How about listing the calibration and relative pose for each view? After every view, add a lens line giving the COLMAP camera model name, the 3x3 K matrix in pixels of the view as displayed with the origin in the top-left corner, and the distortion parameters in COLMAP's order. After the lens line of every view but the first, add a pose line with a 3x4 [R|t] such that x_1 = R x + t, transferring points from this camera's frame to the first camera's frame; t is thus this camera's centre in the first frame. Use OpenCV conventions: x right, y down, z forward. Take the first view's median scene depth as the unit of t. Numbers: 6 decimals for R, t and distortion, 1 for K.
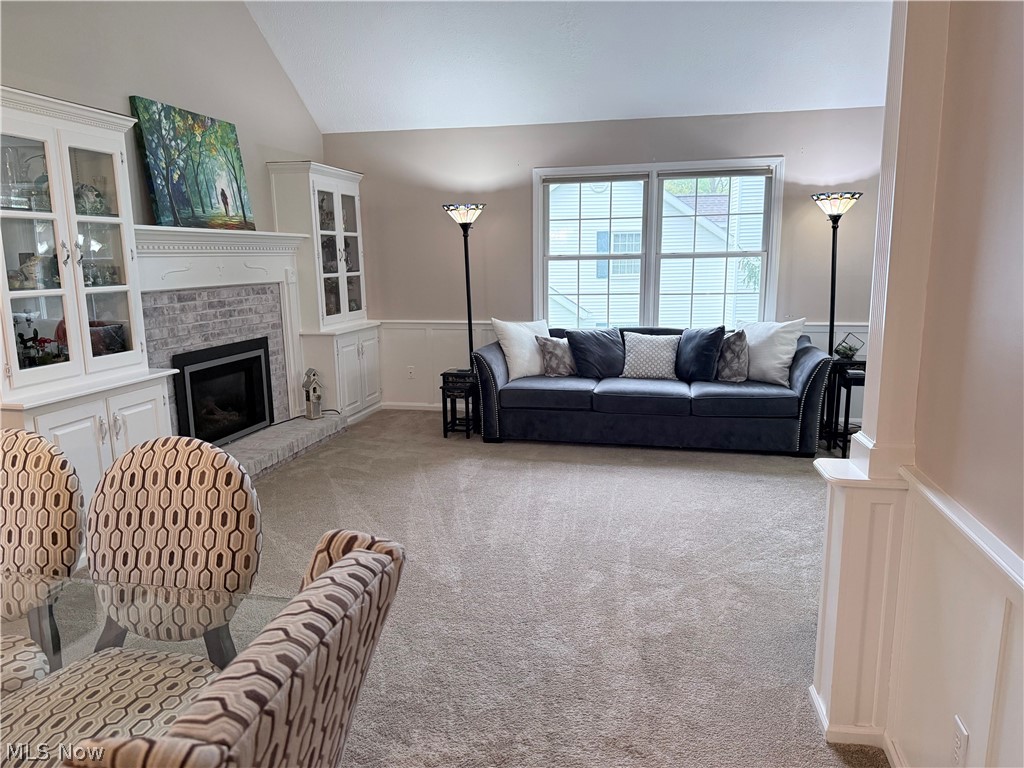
lens RADIAL K [[724.1, 0, 515.3], [0, 724.1, 391.0], [0, 0, 1]] dist [0.125321, -0.219885]
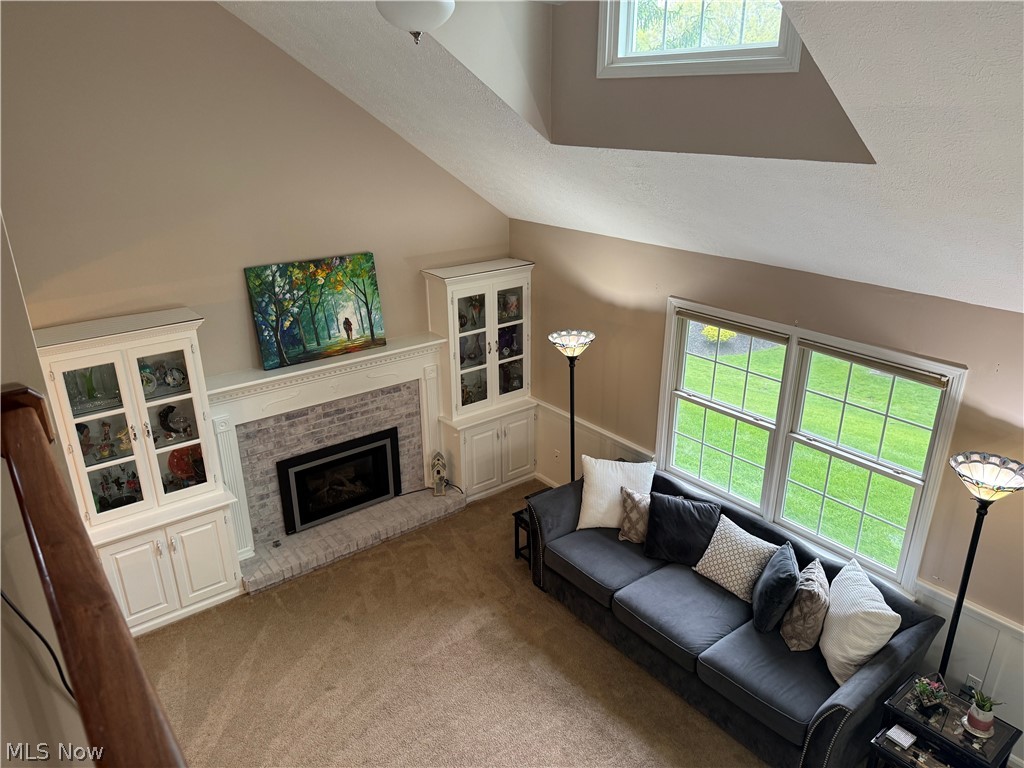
lens RADIAL K [[706.1, 0, 517.3], [0, 706.1, 396.9], [0, 0, 1]] dist [0.132279, -0.329125]
pose [[0.773703, 0.253454, -0.580642, 0.450207], [-0.125681, 0.959679, 0.251437, -0.425894], [0.620958, -0.121561, 0.774361, 0.252492]]
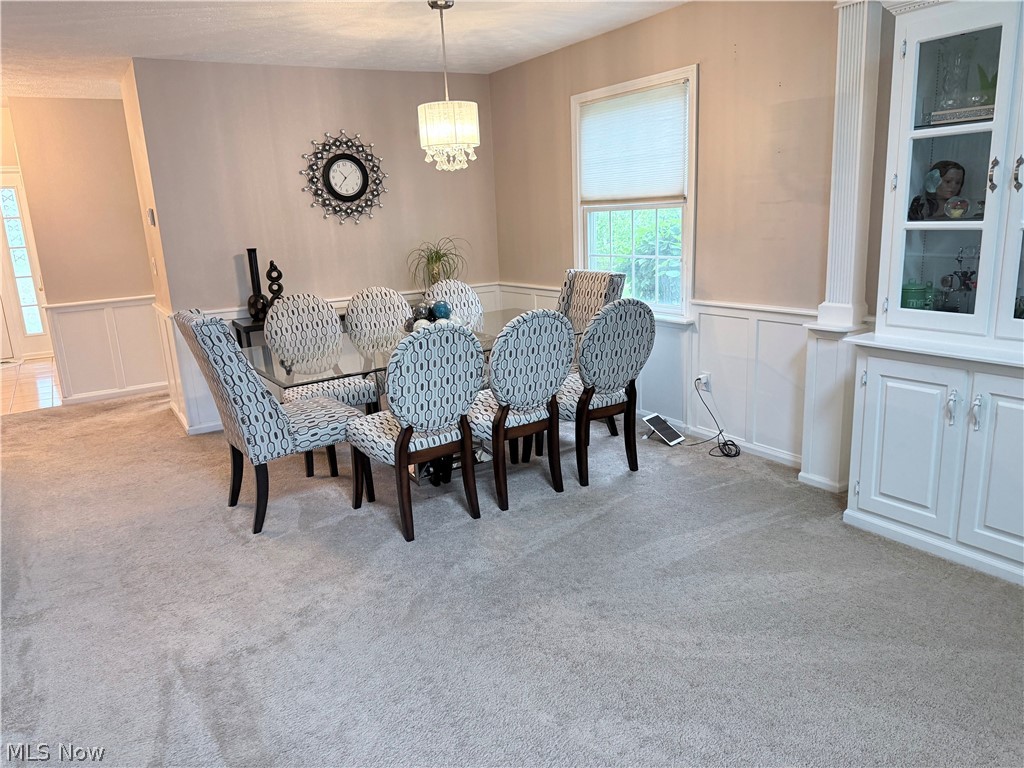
lens RADIAL K [[724.1, 0, 515.3], [0, 724.1, 391.0], [0, 0, 1]] dist [0.125321, -0.219885]
pose [[-0.706040, 0.221650, -0.672591, 0.184414], [-0.062834, 0.926404, 0.371252, -0.142991], [0.705379, 0.304381, -0.640150, 0.748595]]
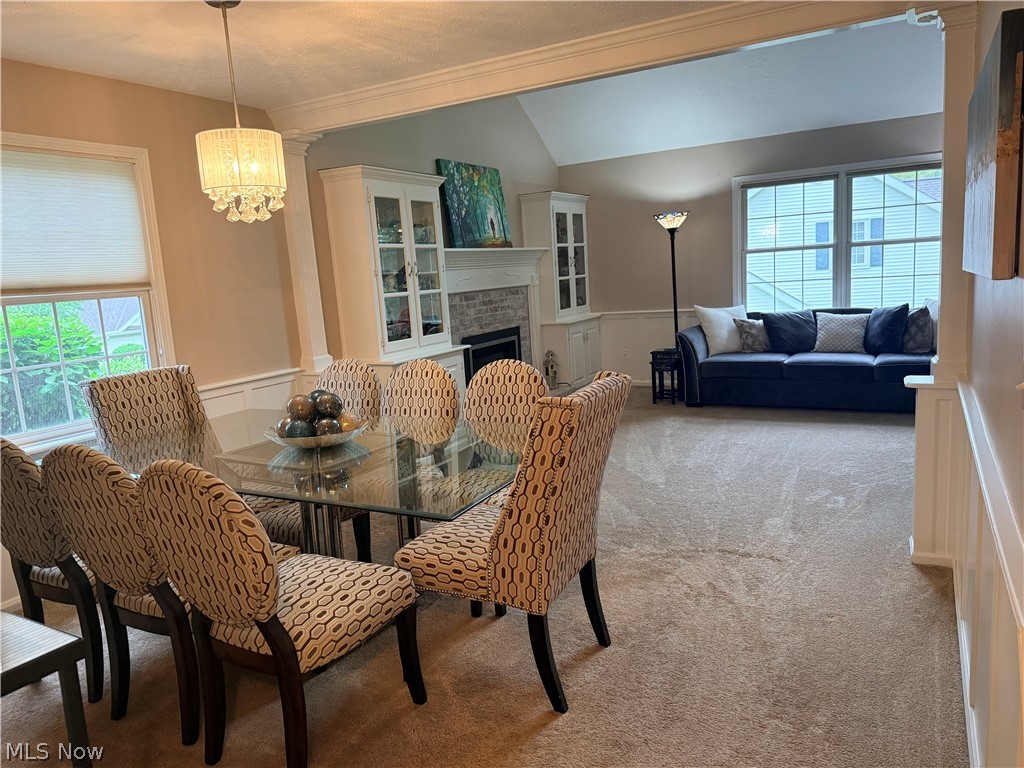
lens RADIAL K [[720.6, 0, 507.2], [0, 720.6, 396.9], [0, 0, 1]] dist [0.161027, -0.336591]
pose [[0.955110, -0.001671, -0.296247, 0.030893], [0.002006, 0.999998, 0.000829, 0.053667], [0.296245, -0.001386, 0.955111, -0.265028]]
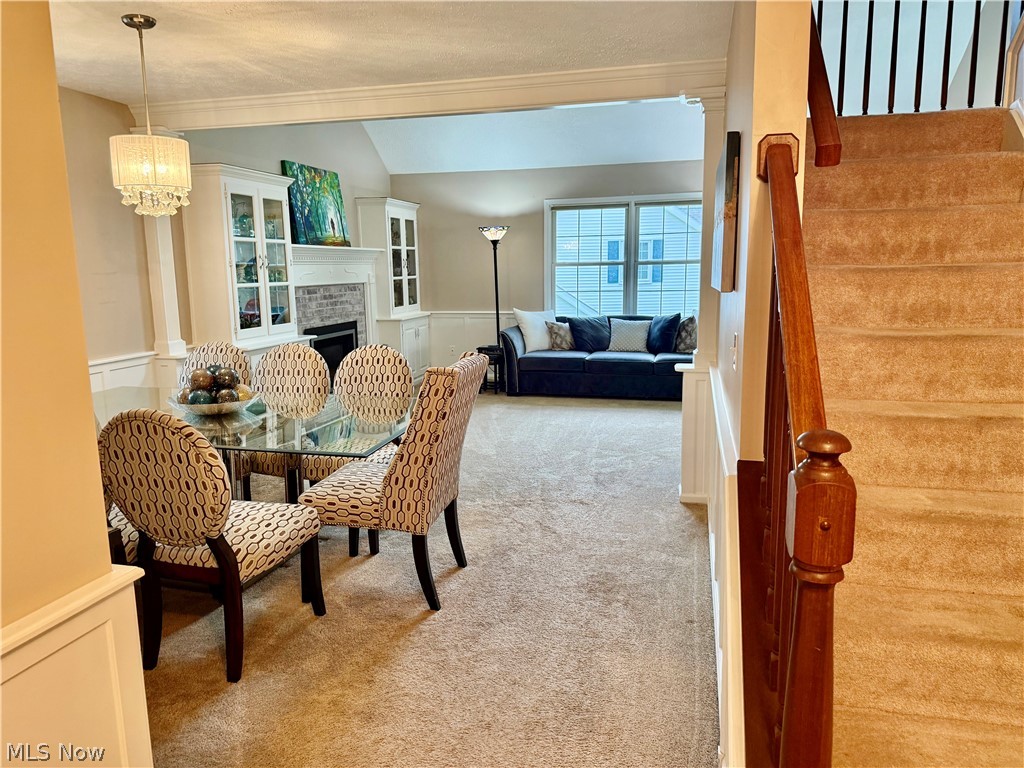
lens RADIAL K [[724.1, 0, 515.3], [0, 724.1, 391.0], [0, 0, 1]] dist [0.125321, -0.219885]
pose [[0.999629, 0.002199, -0.027141, 0.009238], [-0.002479, 0.999944, -0.010295, 0.076435], [0.027116, 0.010358, 0.999579, -0.406795]]
